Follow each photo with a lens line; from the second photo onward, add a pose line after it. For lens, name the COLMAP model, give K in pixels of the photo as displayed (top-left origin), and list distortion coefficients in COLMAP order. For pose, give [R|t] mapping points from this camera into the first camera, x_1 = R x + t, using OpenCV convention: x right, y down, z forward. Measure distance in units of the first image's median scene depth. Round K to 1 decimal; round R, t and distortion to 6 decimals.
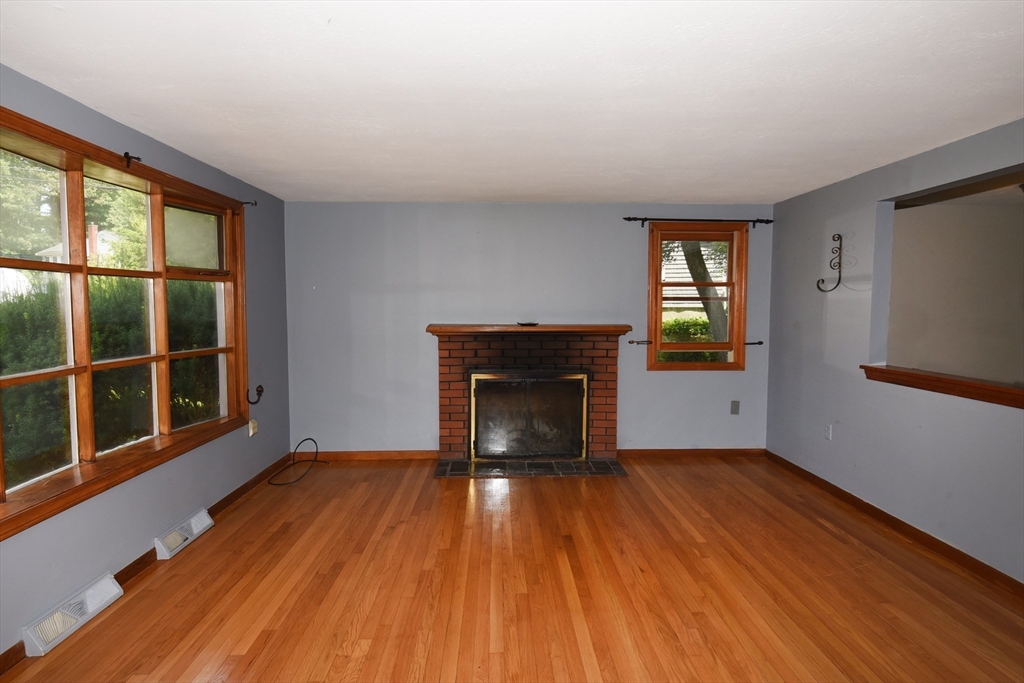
lens RADIAL K [[567.8, 0, 512.0], [0, 567.8, 341.5], [0, 0, 1]] dist [0.000810, 0.000150]
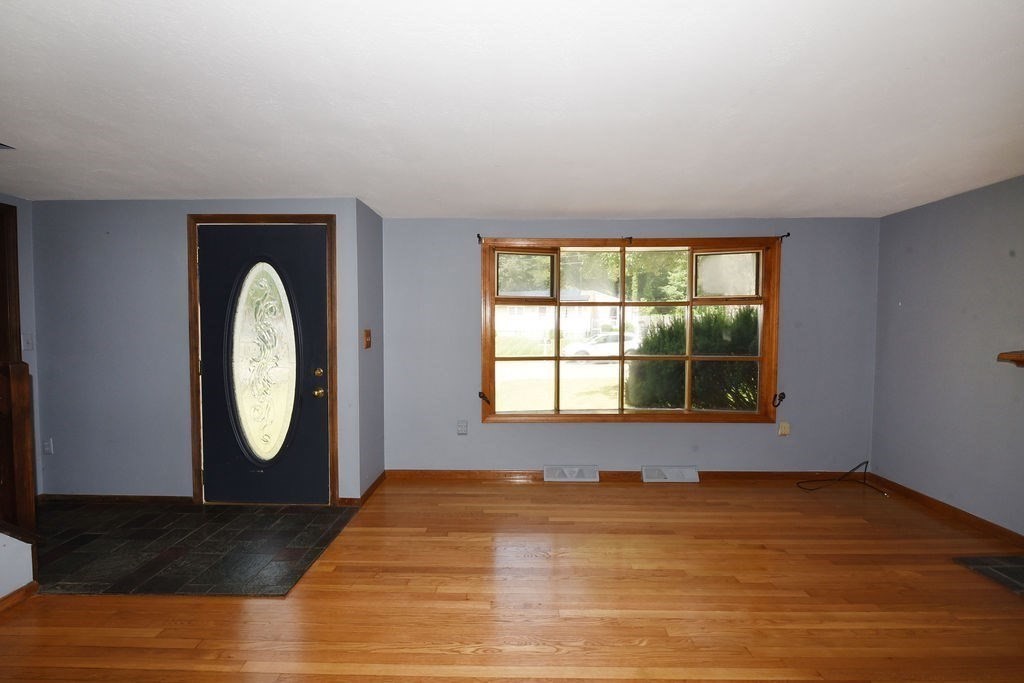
lens RADIAL K [[445.4, 0, 512.0], [0, 445.4, 341.5], [0, 0, 1]] dist [-0.017804, 0.000032]
pose [[-0.037575, 0.040394, -0.998477, 0.560605], [-0.065090, 0.996962, 0.042782, -0.033852], [0.997172, 0.066598, -0.034832, 0.570626]]
